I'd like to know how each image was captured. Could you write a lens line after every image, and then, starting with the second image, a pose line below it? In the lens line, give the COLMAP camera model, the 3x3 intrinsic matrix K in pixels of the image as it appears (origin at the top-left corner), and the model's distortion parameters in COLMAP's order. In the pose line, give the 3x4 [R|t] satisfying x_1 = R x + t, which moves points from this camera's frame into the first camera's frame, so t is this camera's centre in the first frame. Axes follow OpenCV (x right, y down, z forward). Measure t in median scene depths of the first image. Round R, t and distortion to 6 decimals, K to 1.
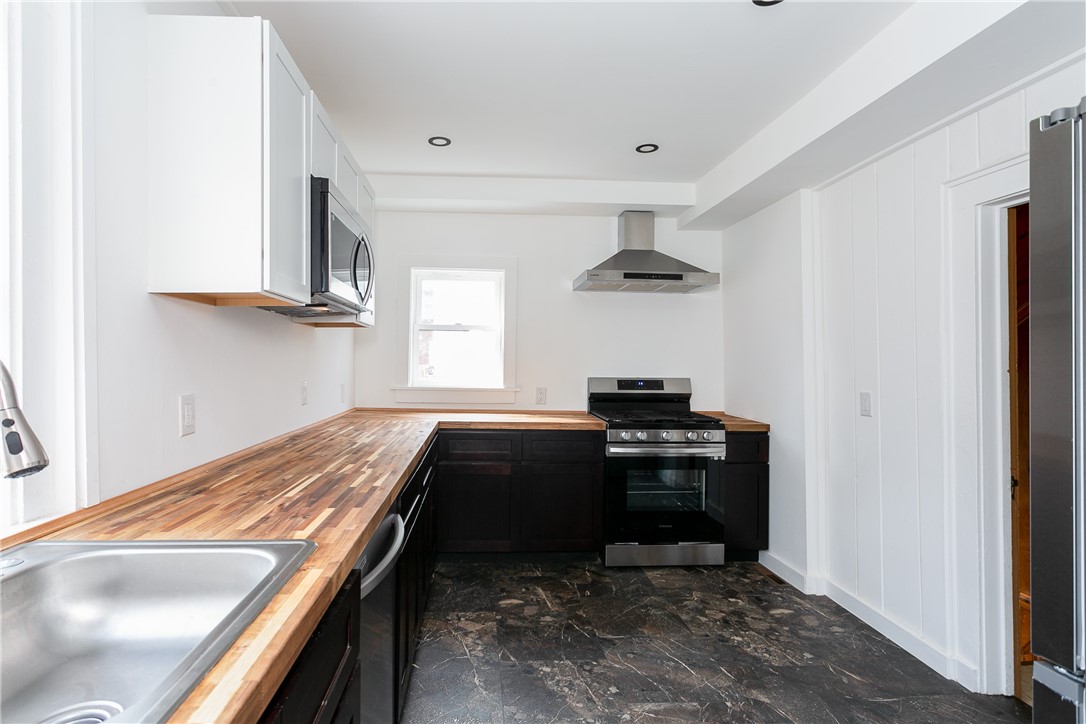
lens RADIAL K [[545.1, 0, 501.9], [0, 545.1, 356.7], [0, 0, 1]] dist [0.000313, 0.000375]
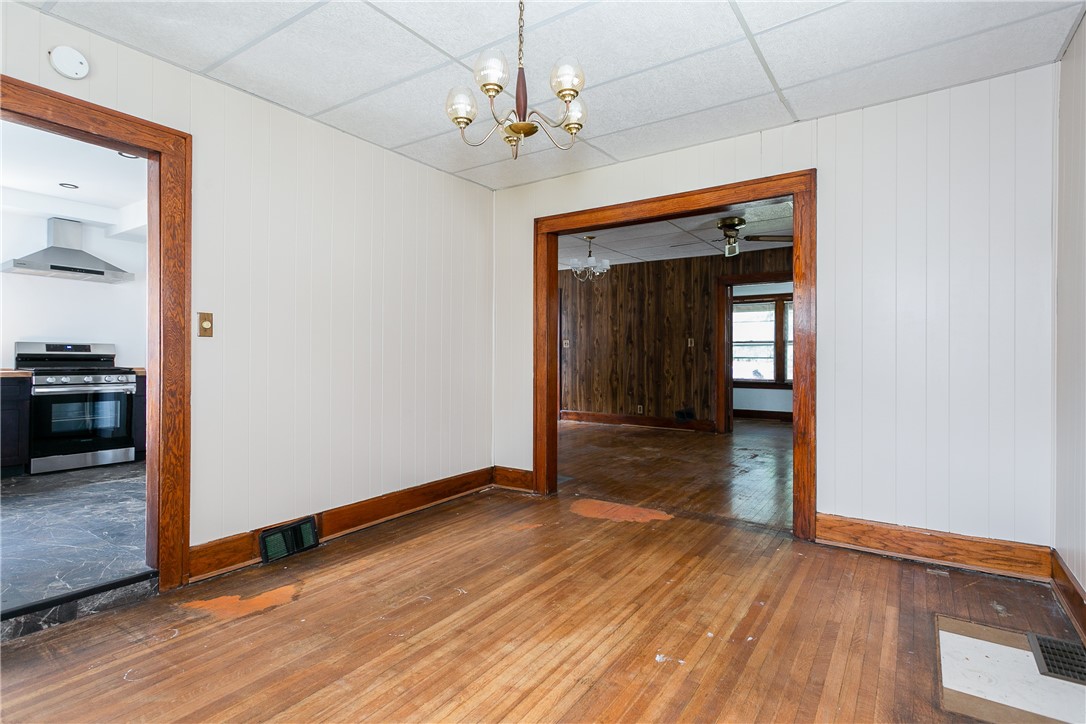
lens RADIAL K [[534.1, 0, 541.4], [0, 534.1, 355.2], [0, 0, 1]] dist [-0.000083, 0.000659]
pose [[0.605523, 0.002418, 0.795824, -0.116627], [-0.008664, 0.999956, 0.003555, 0.068418], [-0.795781, -0.009048, 0.605517, -0.936868]]
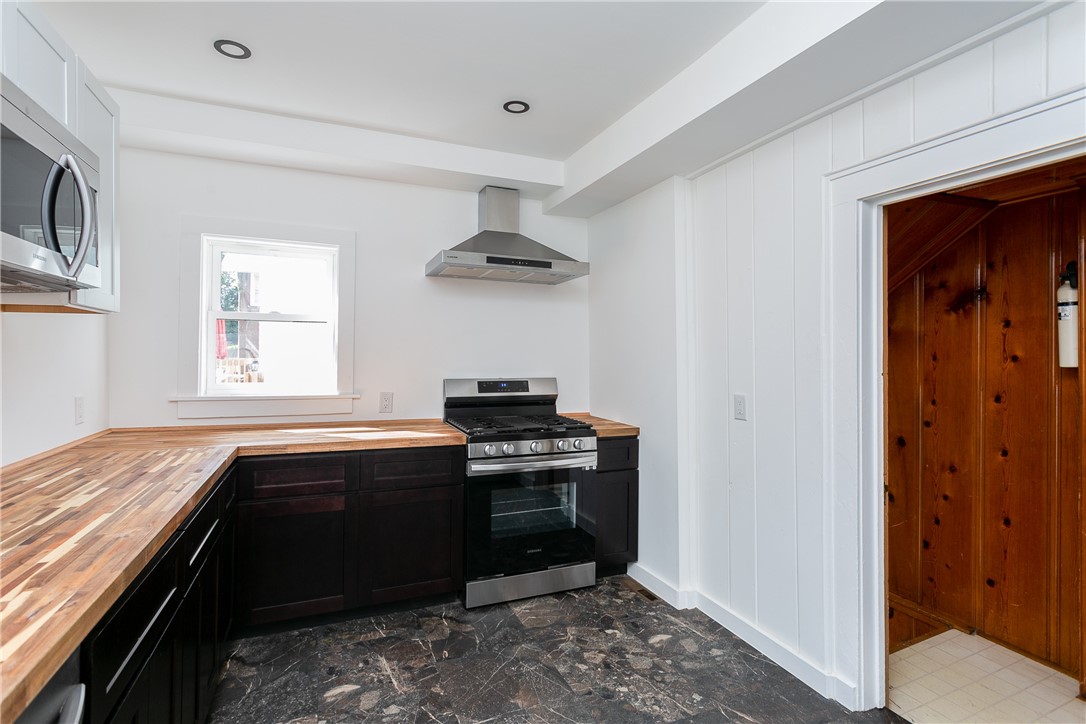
lens RADIAL K [[534.1, 0, 541.4], [0, 534.1, 355.2], [0, 0, 1]] dist [-0.000083, 0.000659]
pose [[0.941000, -0.002969, 0.338395, 0.025231], [-0.001855, 0.999901, 0.013932, -0.014080], [-0.338403, -0.013737, 0.940901, 0.215561]]
